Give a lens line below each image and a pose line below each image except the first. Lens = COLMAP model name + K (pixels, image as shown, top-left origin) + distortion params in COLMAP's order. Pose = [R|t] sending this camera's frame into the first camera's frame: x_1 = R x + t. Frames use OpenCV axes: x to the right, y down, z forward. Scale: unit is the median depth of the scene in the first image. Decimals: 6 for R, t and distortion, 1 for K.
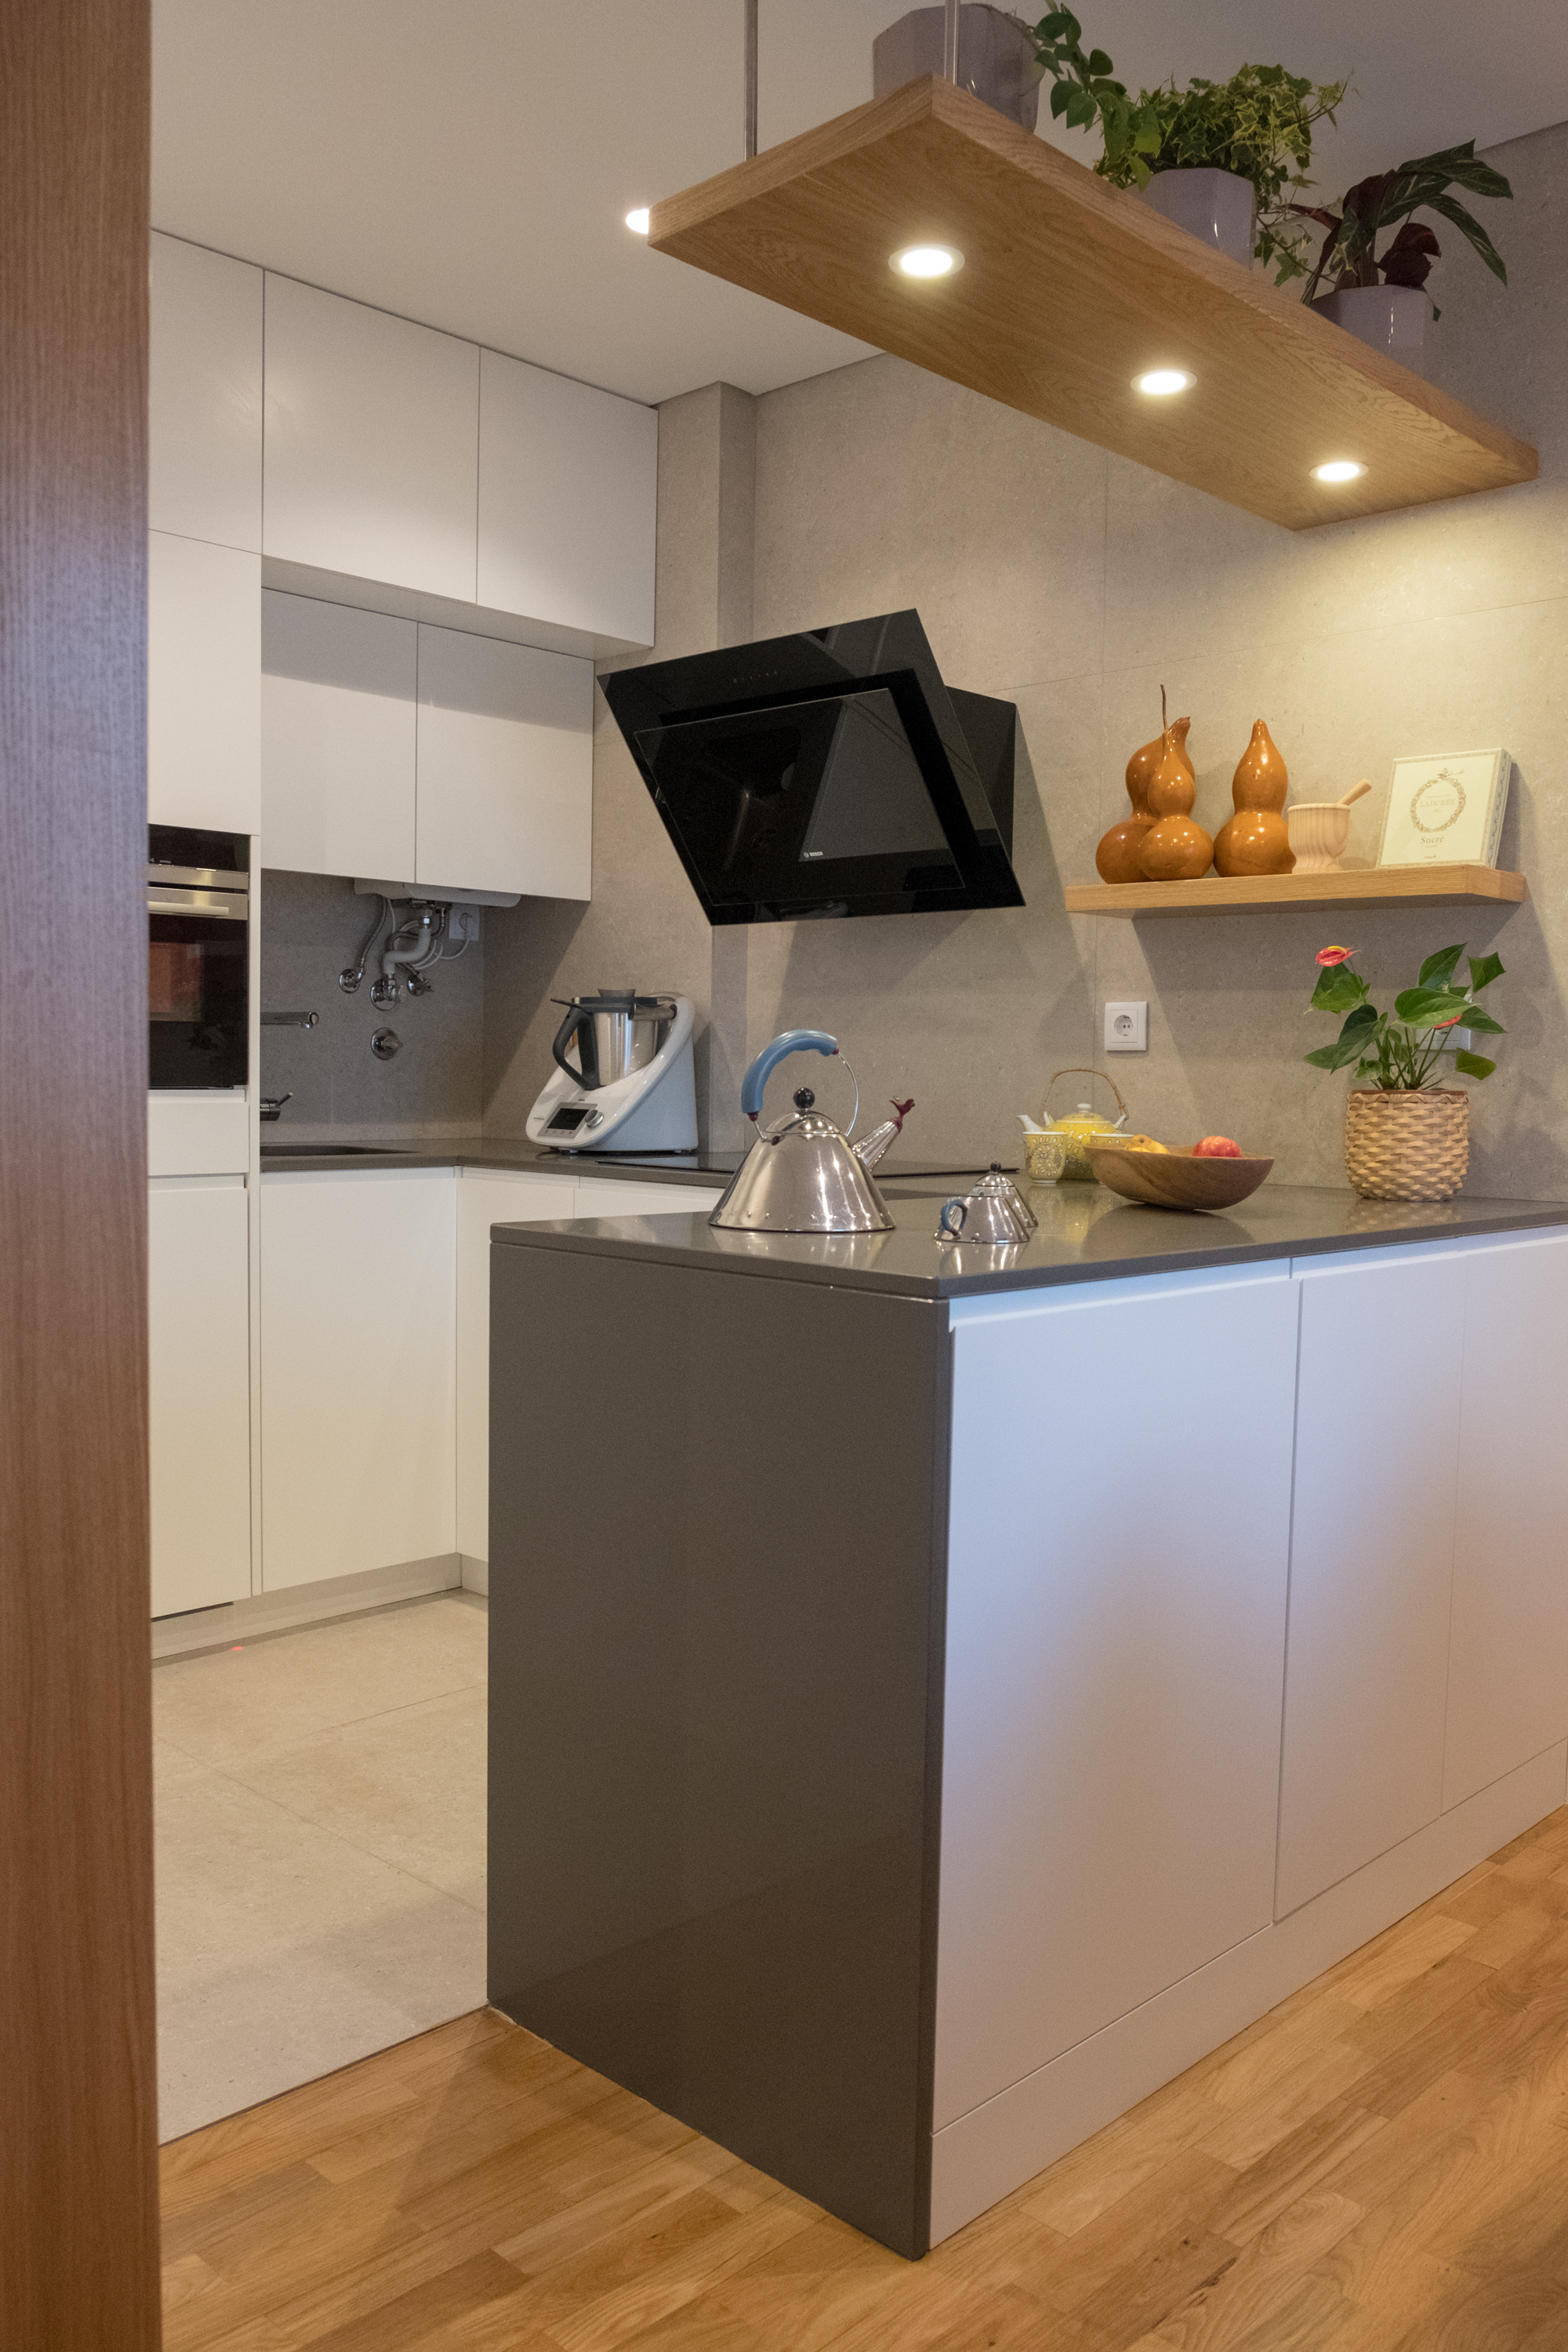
lens RADIAL K [[1879.2, 0, 777.3], [0, 1879.2, 1204.0], [0, 0, 1]] dist [-0.109278, 0.170239]
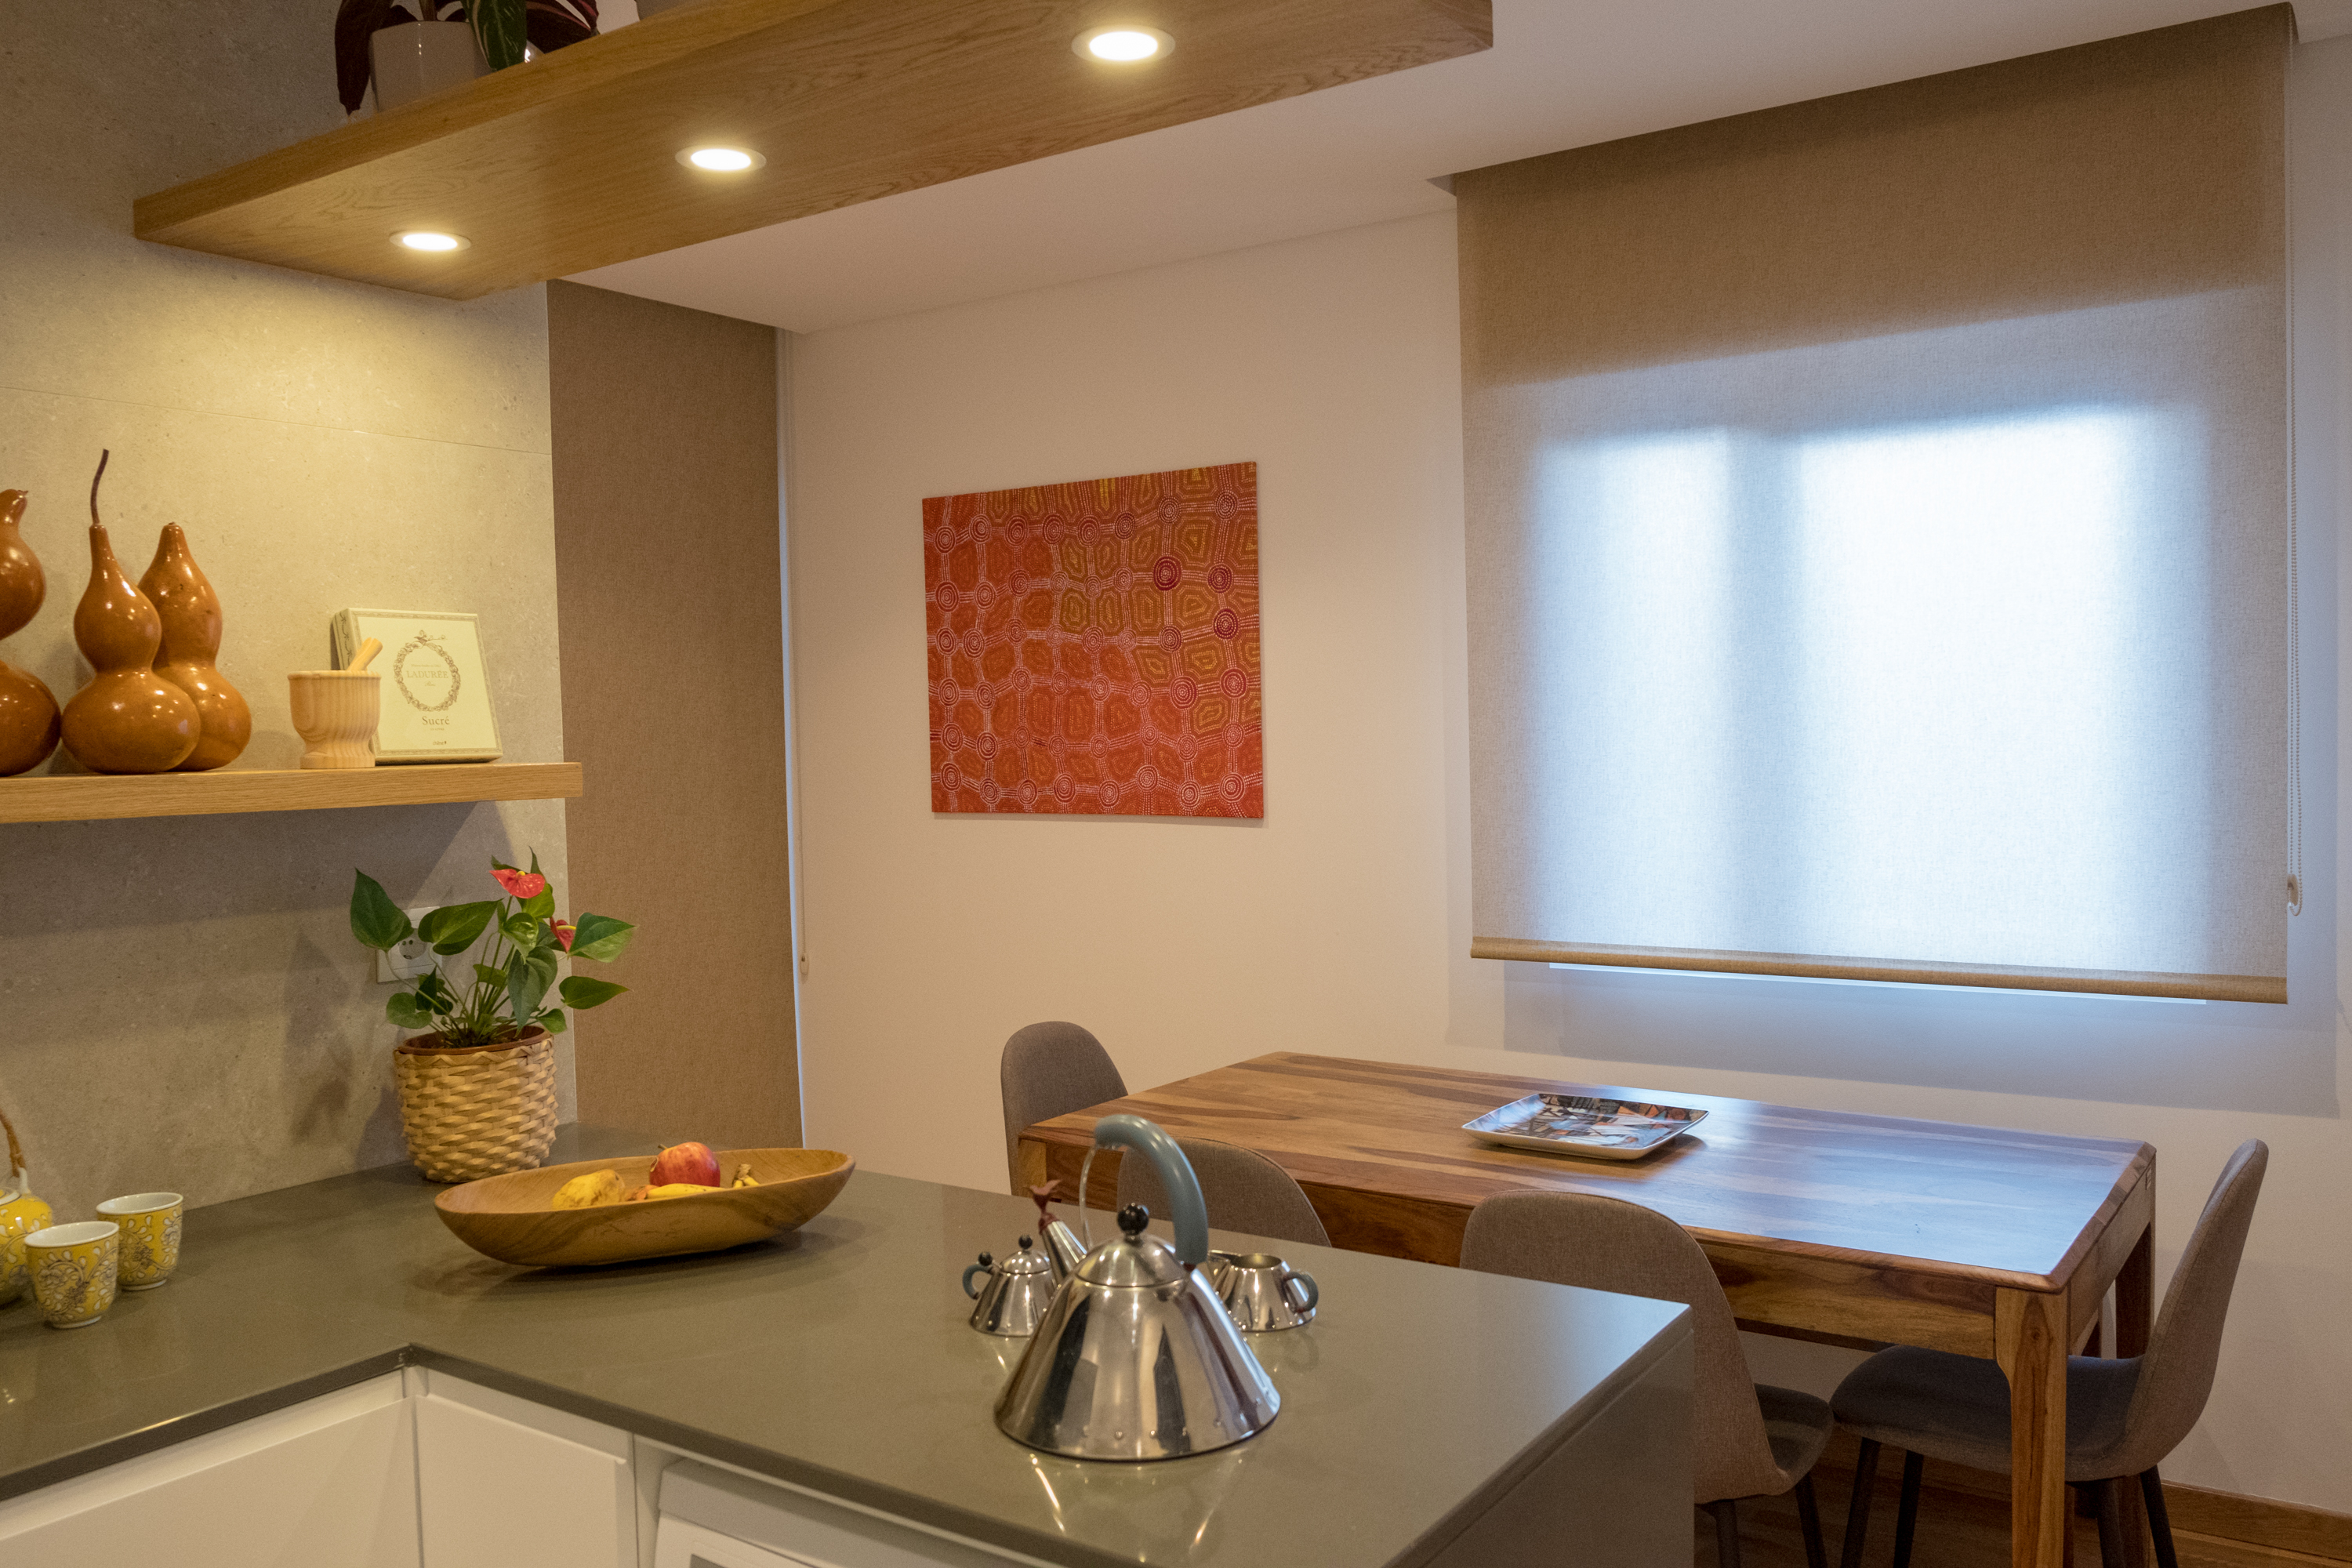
lens RADIAL K [[1785.9, 0, 1176.0], [0, 1785.9, 784.0], [0, 0, 1]] dist [-0.002044, -0.001346]
pose [[-0.171393, -0.044245, 0.984209, -0.465128], [0.083646, 0.994731, 0.059284, -0.190554], [-0.981645, 0.092486, -0.166789, 0.827157]]
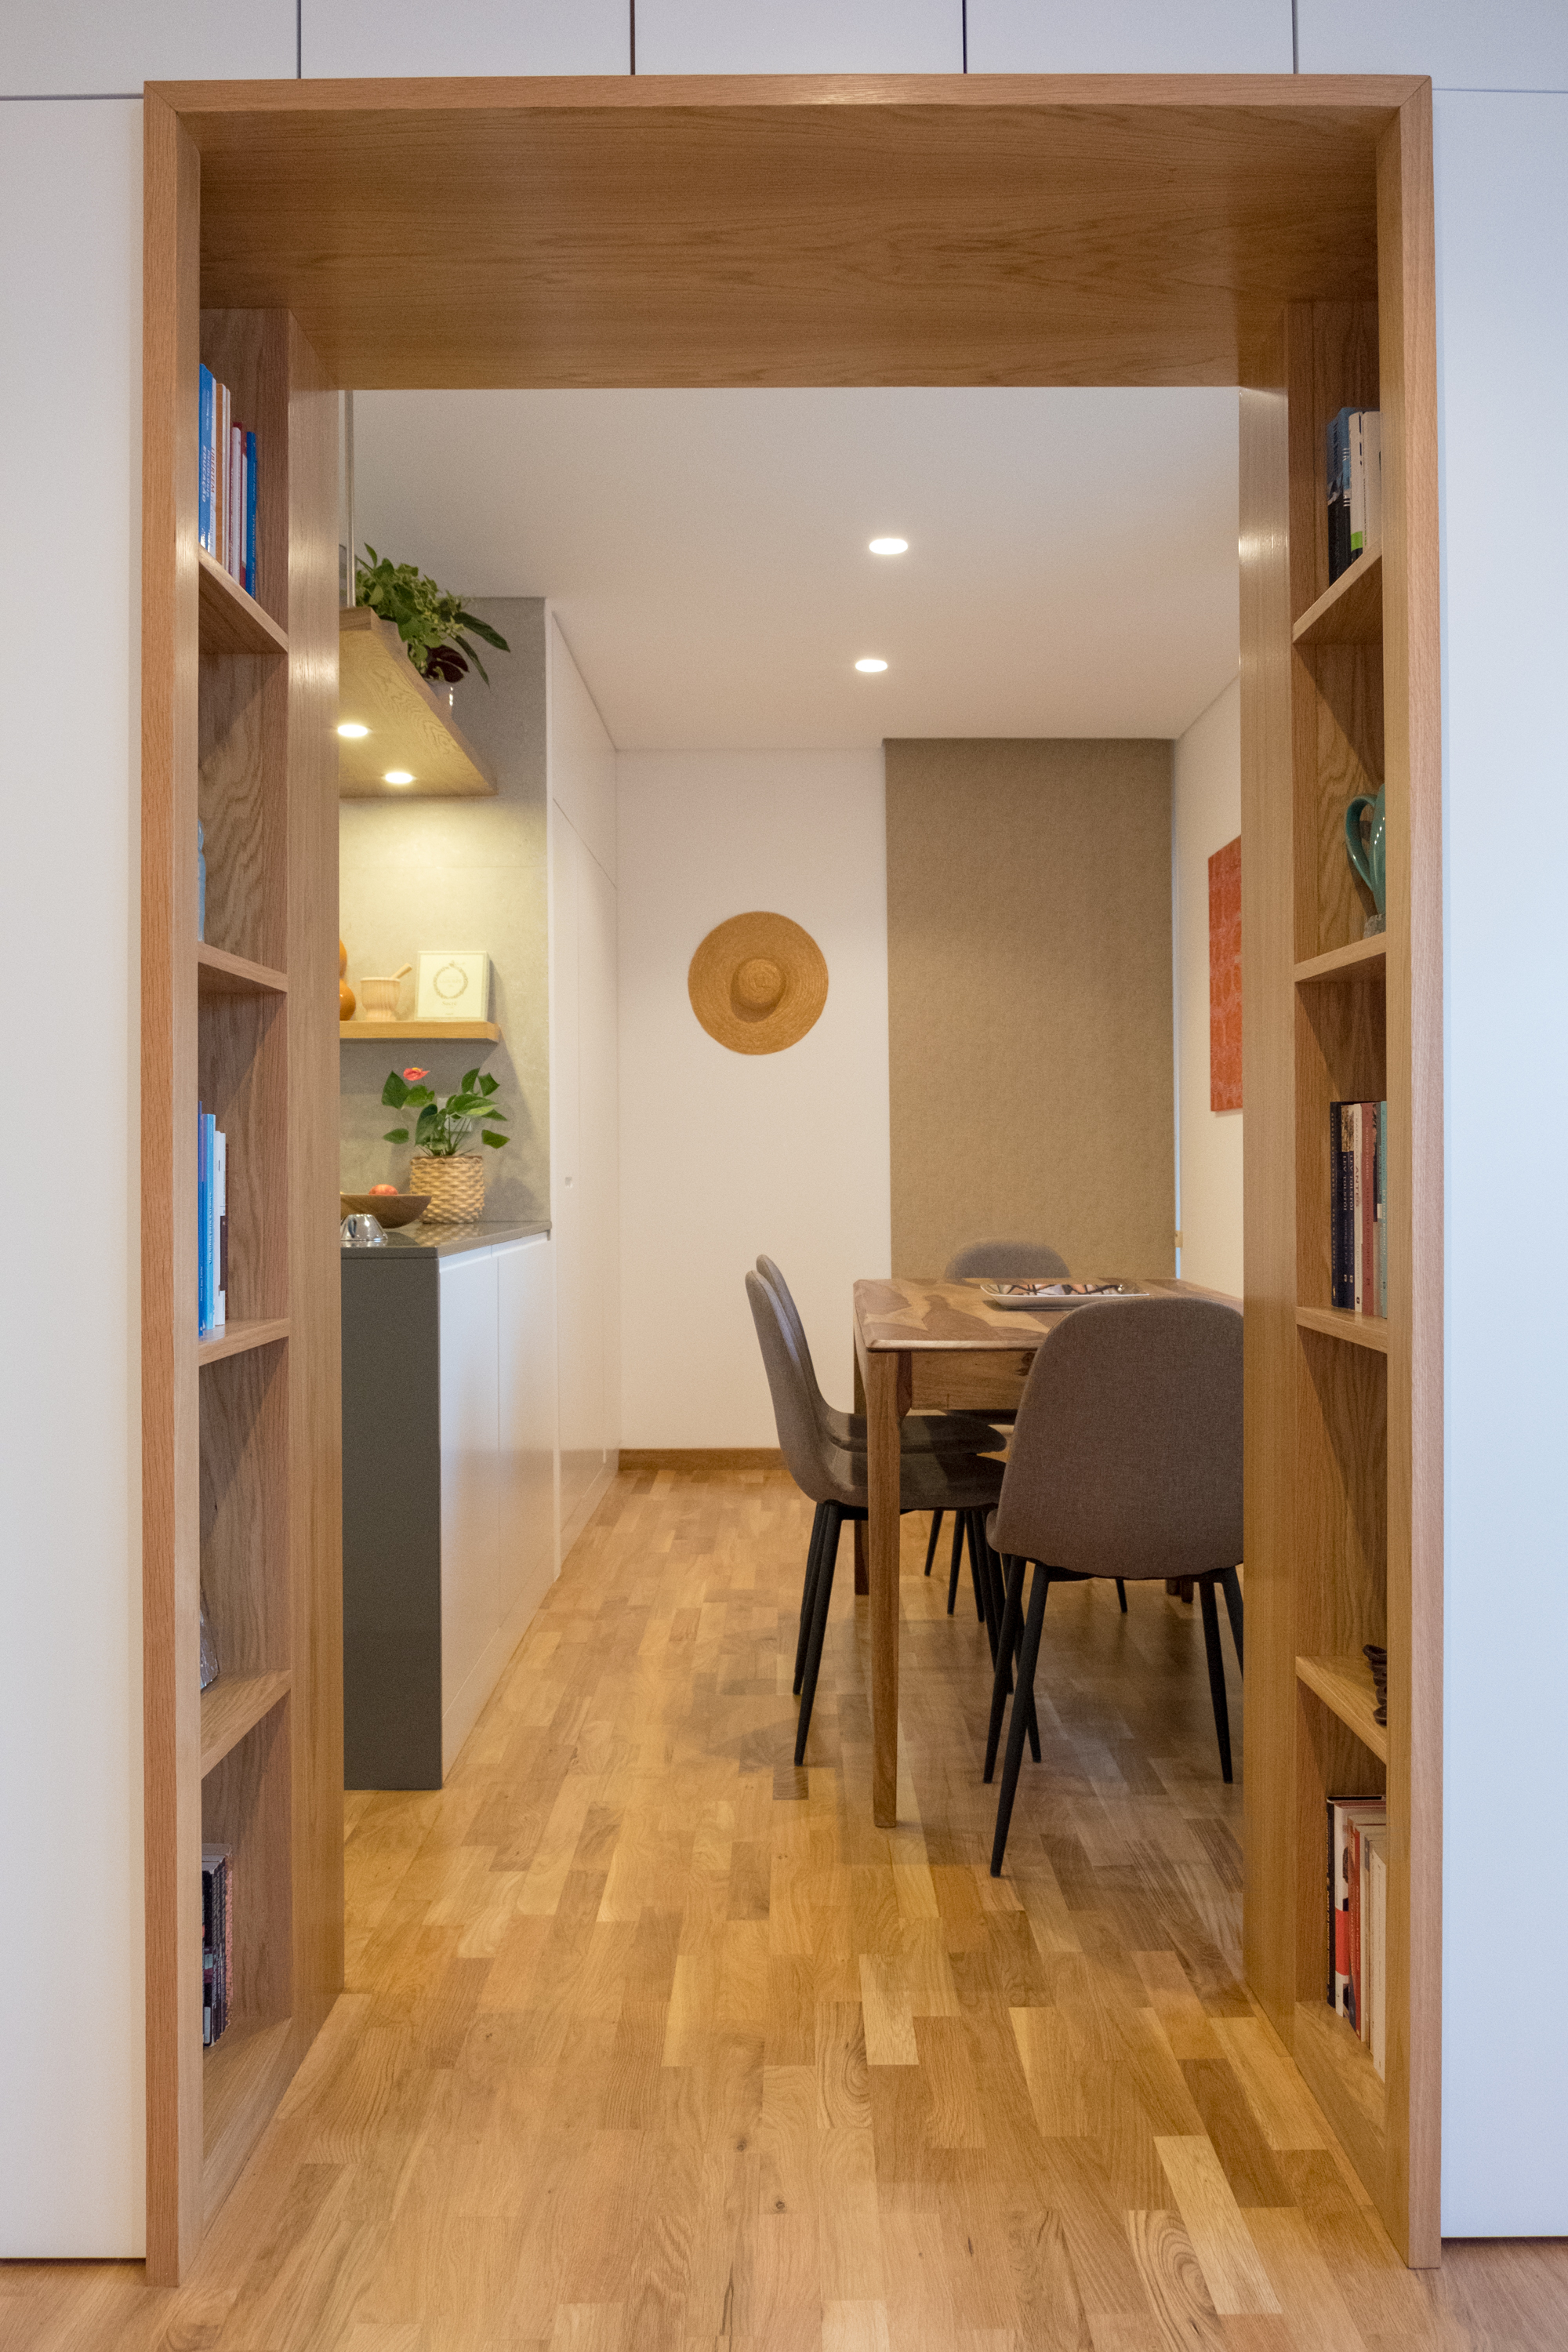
lens RADIAL K [[1785.9, 0, 784.0], [0, 1785.9, 1176.0], [0, 0, 1]] dist [-0.002044, -0.001346]
pose [[0.718421, -0.021331, 0.695281, -0.540600], [0.064982, 0.997217, -0.036551, 0.032631], [-0.692566, 0.071440, 0.717808, -0.329971]]
